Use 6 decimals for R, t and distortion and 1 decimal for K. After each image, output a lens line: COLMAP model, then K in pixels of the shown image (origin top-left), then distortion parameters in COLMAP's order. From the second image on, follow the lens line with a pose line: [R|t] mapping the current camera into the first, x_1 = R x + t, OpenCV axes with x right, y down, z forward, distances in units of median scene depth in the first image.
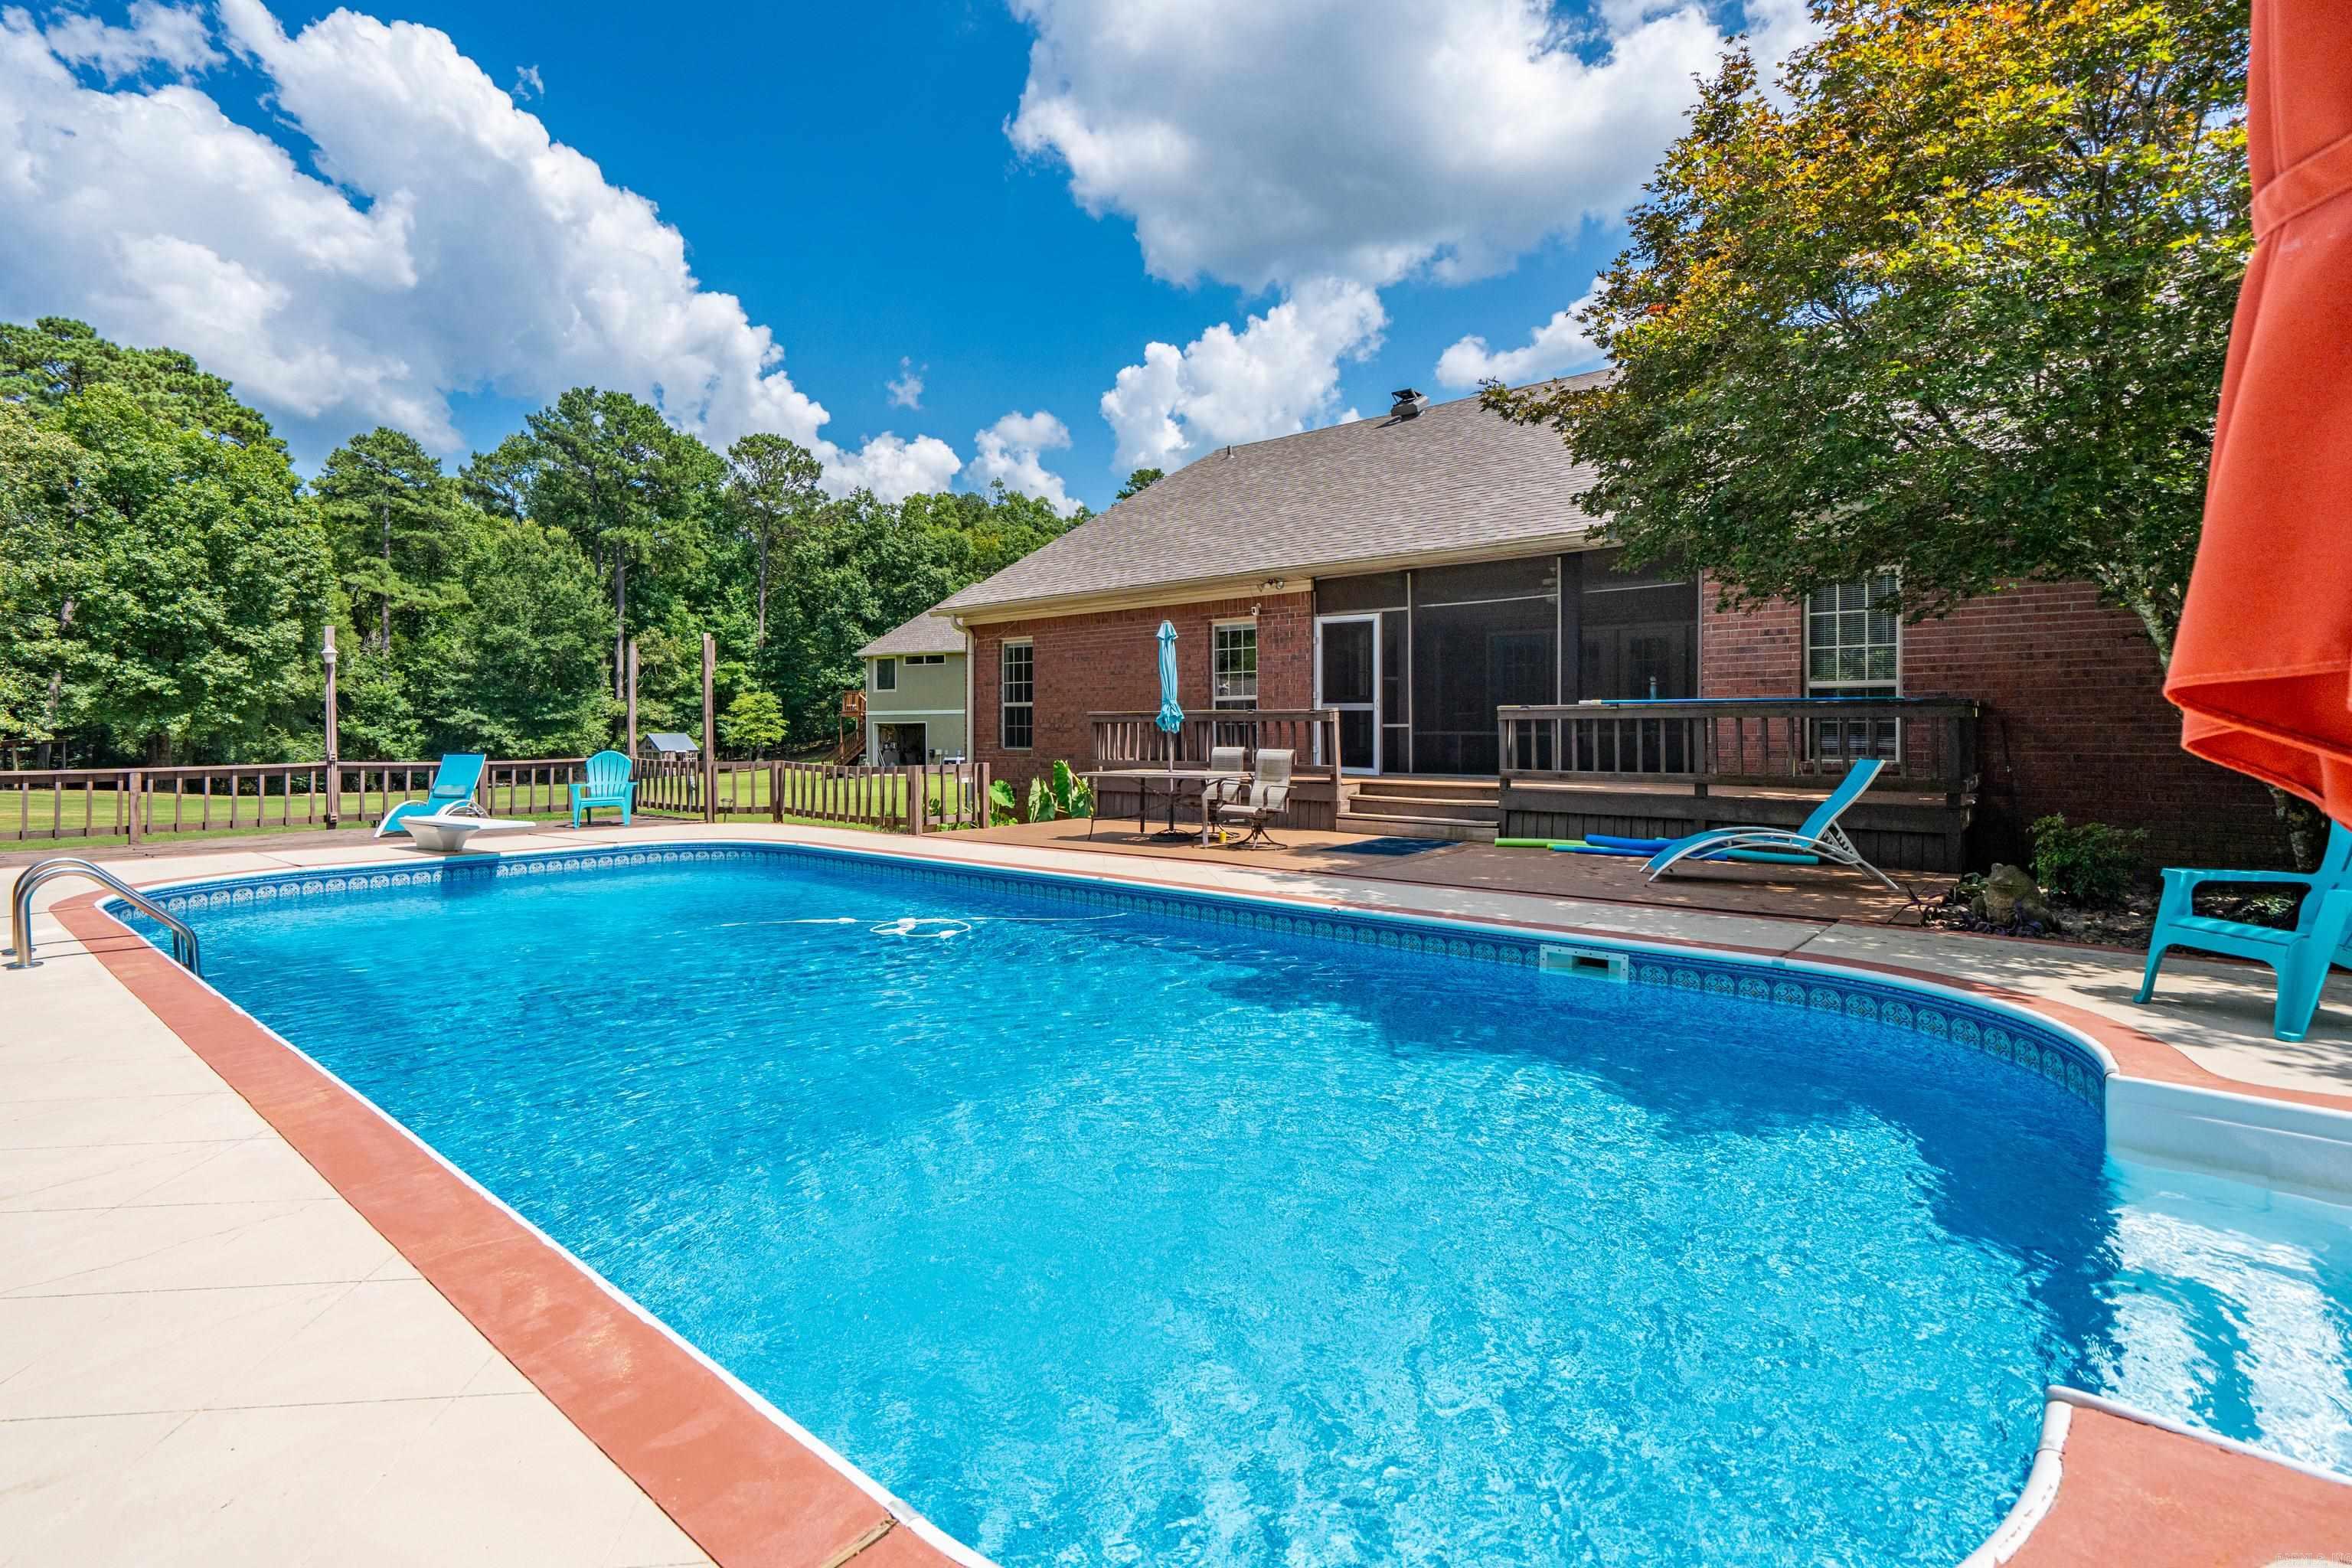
lens RADIAL K [[1049.5, 0, 1170.8], [0, 1049.5, 775.7], [0, 0, 1]] dist [-0.000712, 0.000016]
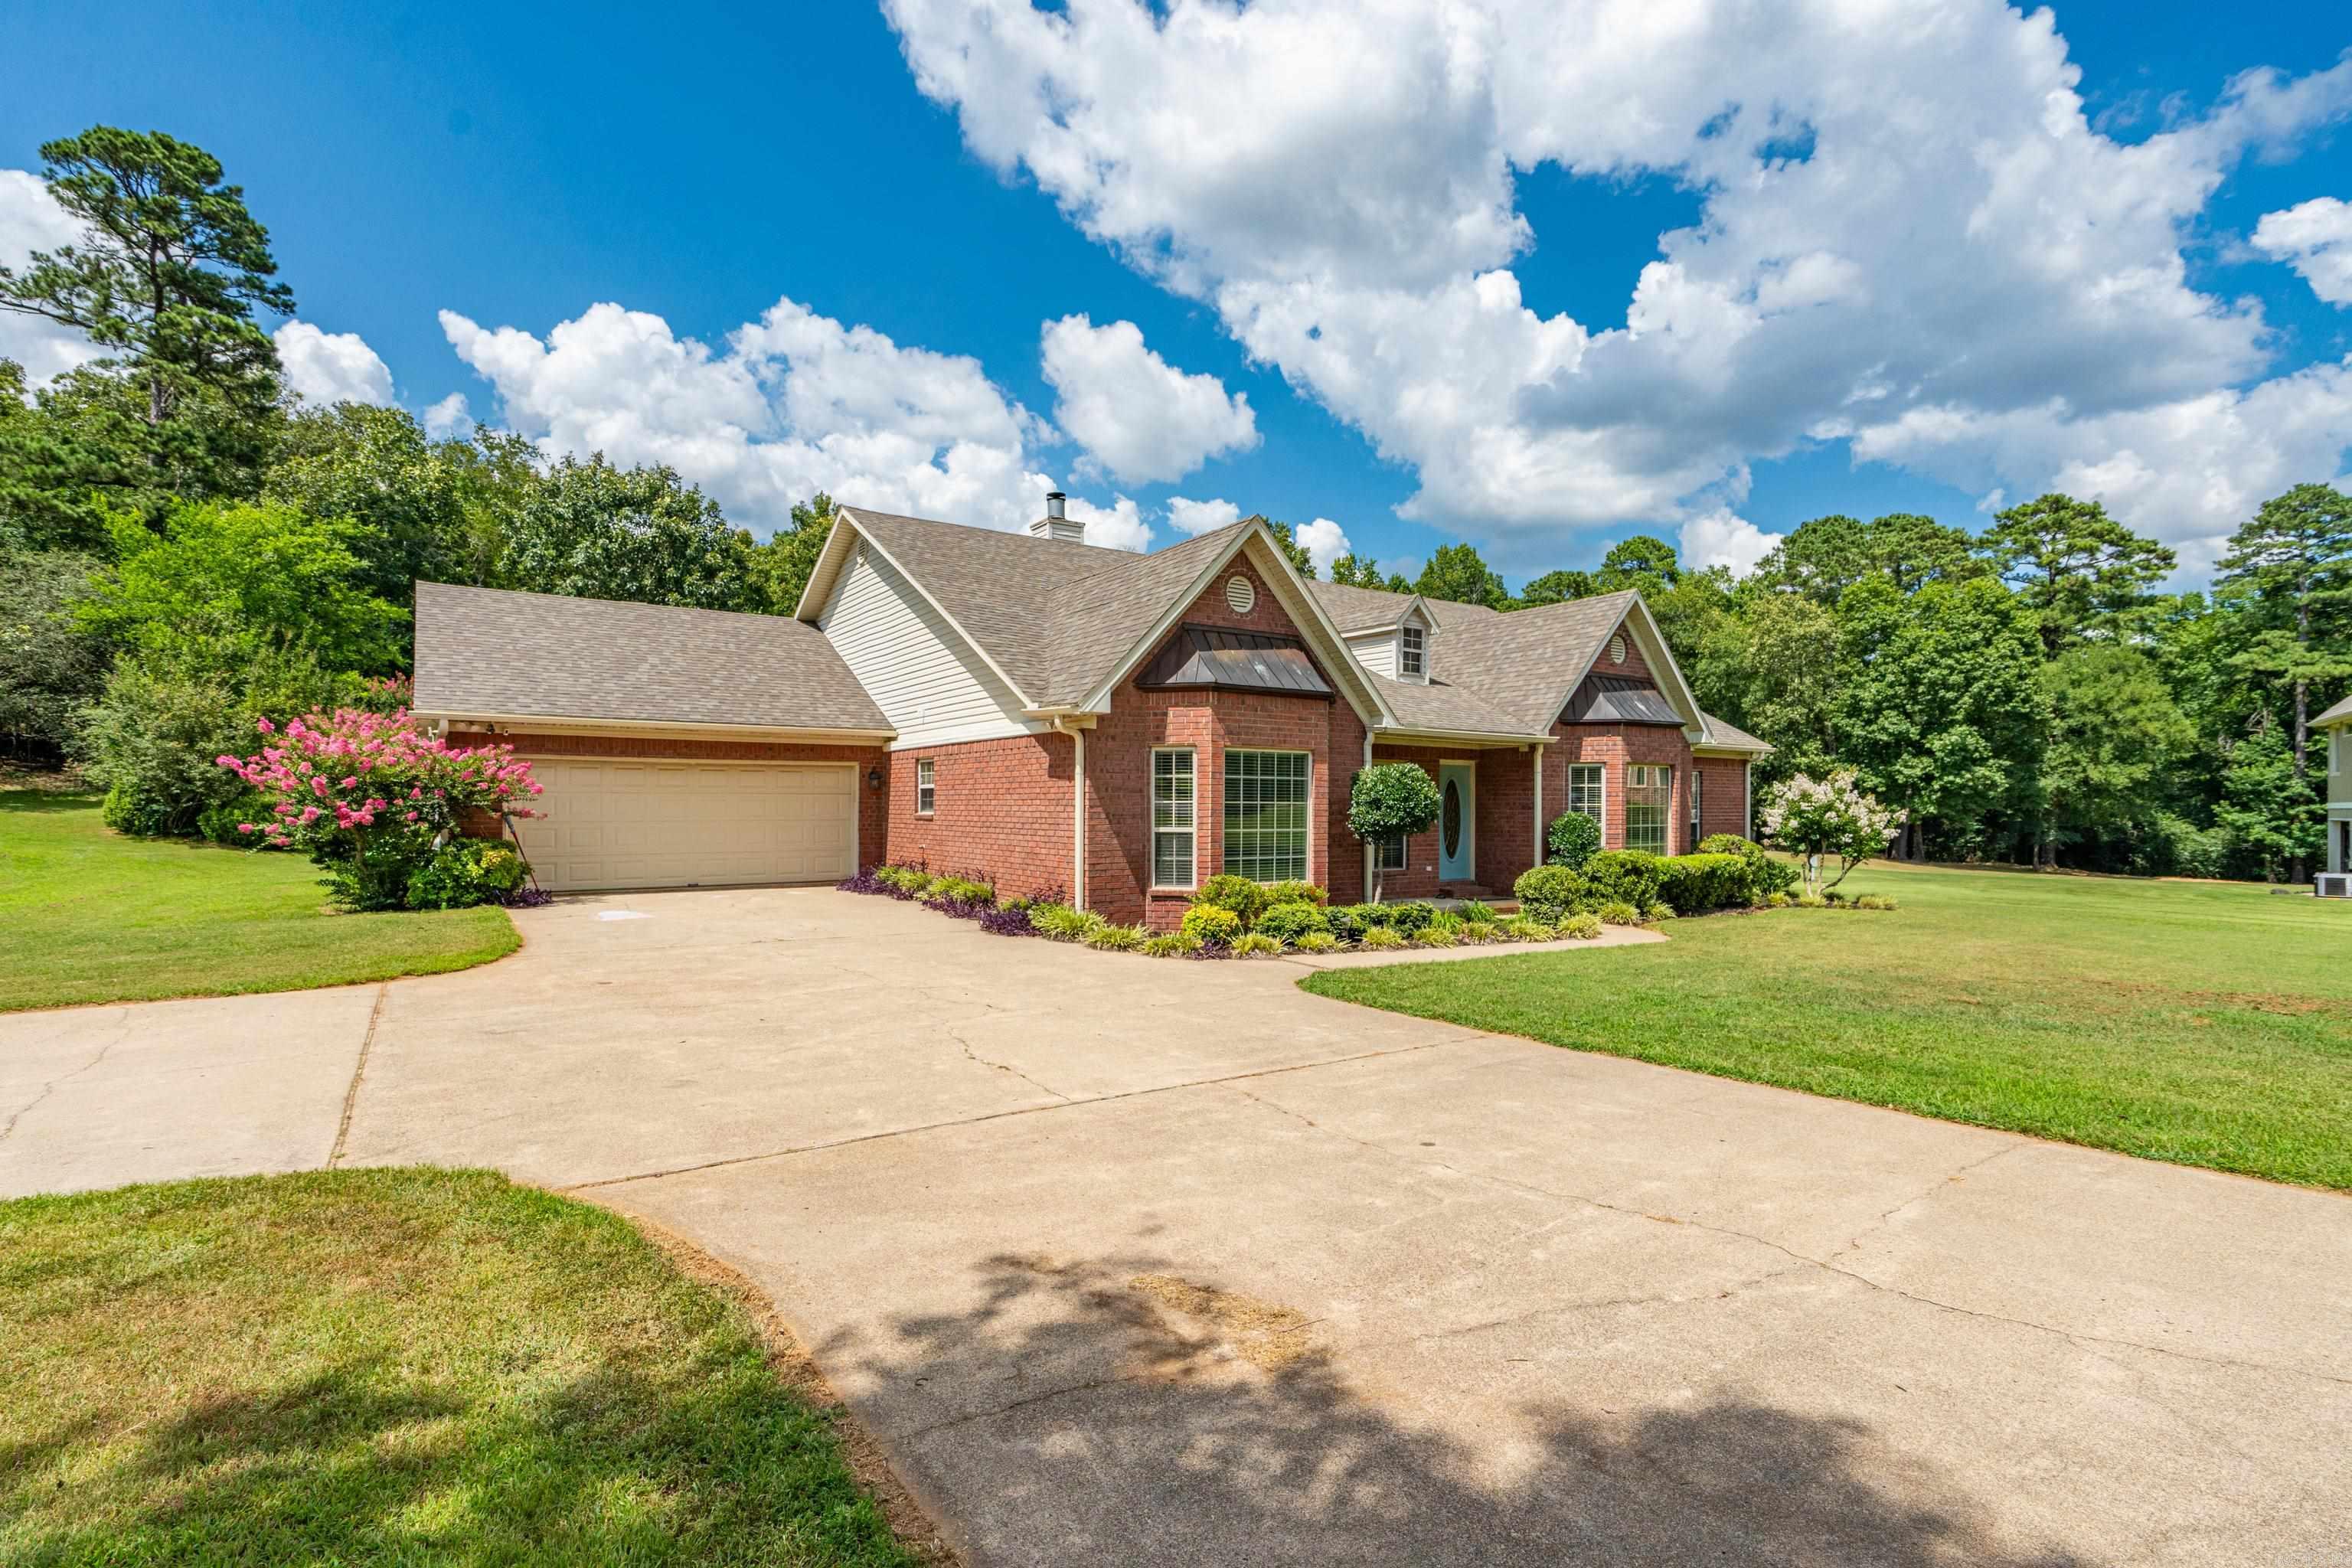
lens RADIAL K [[1076.8, 0, 1175.3], [0, 1076.8, 808.4], [0, 0, 1]] dist [0.002197, 0.000634]
pose [[-0.255471, 0.007315, -0.966789, 0.604900], [-0.044630, 0.998816, 0.019351, -0.037886], [0.965786, 0.048091, -0.254842, 0.453013]]
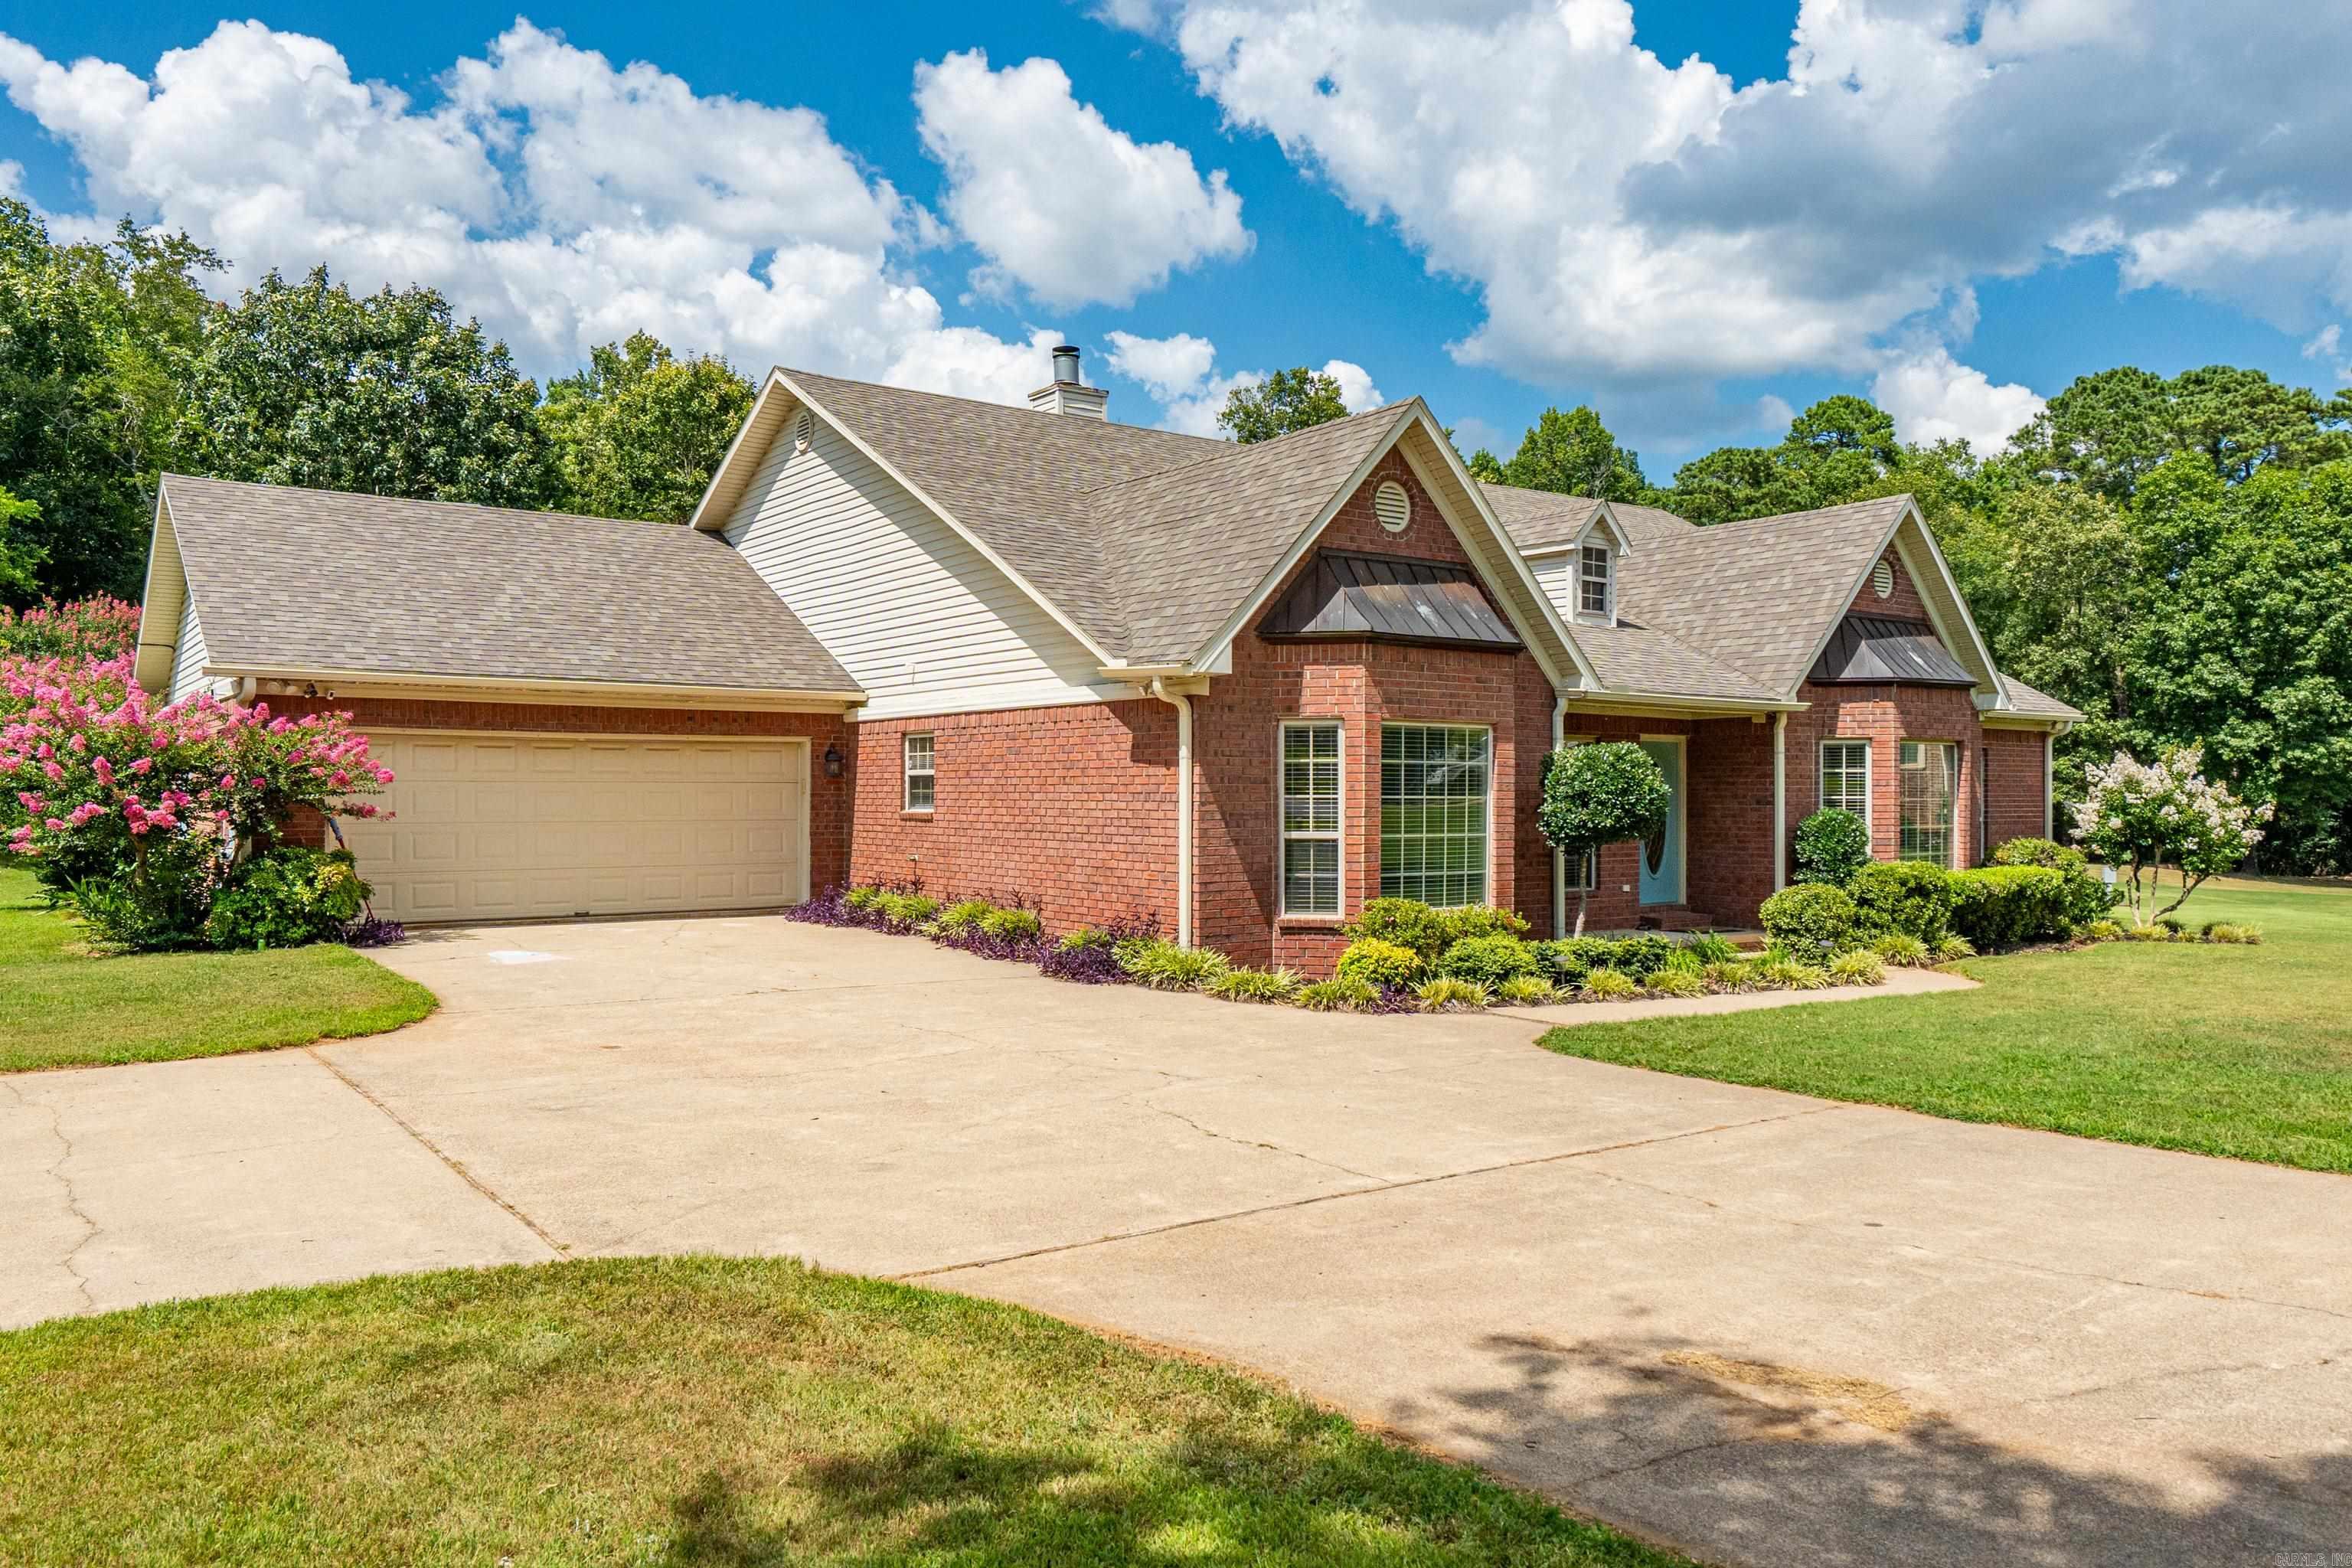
lens RADIAL K [[1629.9, 0, 1173.3], [0, 1629.9, 778.0], [0, 0, 1]] dist [0.000222, 0.003147]
pose [[-0.228473, -0.003023, -0.973546, 0.634576], [-0.044674, 0.998974, 0.007382, -0.038594], [0.972525, 0.045179, -0.228374, 0.427959]]
